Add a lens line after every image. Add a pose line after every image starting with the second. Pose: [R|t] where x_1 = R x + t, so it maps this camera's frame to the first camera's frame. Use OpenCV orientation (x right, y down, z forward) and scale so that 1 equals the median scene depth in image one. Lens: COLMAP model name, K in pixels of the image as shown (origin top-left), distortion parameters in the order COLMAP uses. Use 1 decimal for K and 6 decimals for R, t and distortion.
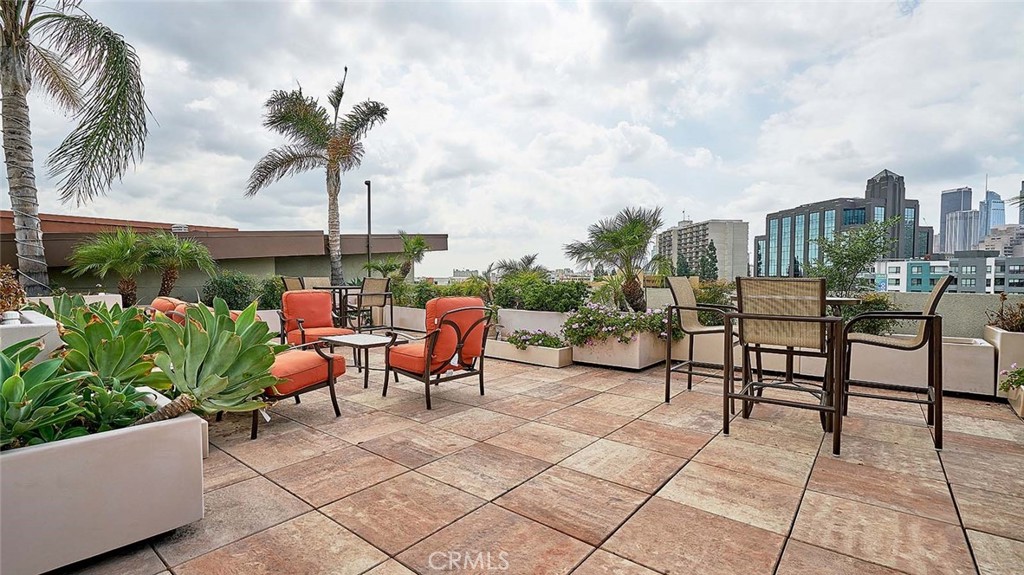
lens RADIAL K [[454.0, 0, 496.5], [0, 454.0, 285.5], [0, 0, 1]] dist [0.000800, 0.000144]
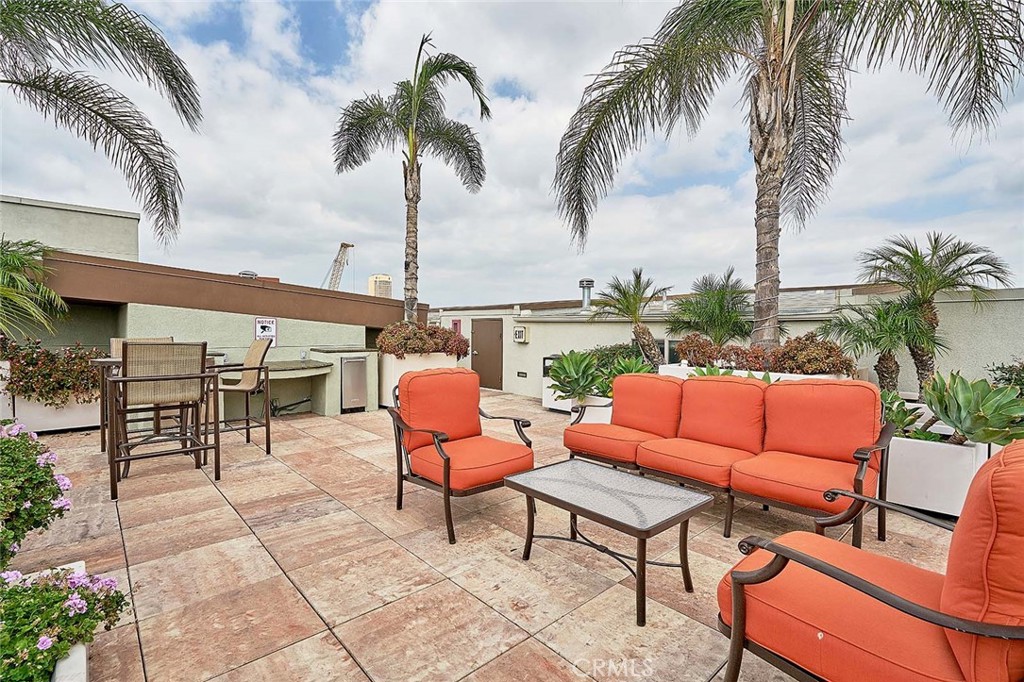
lens RADIAL K [[463.8, 0, 512.0], [0, 463.8, 341.0], [0, 0, 1]] dist [-0.000023, -0.000003]
pose [[-0.991013, -0.014995, 0.132925, -0.327175], [-0.010440, 0.999336, 0.034895, -0.059422], [-0.133360, 0.033193, -0.990512, 1.830105]]
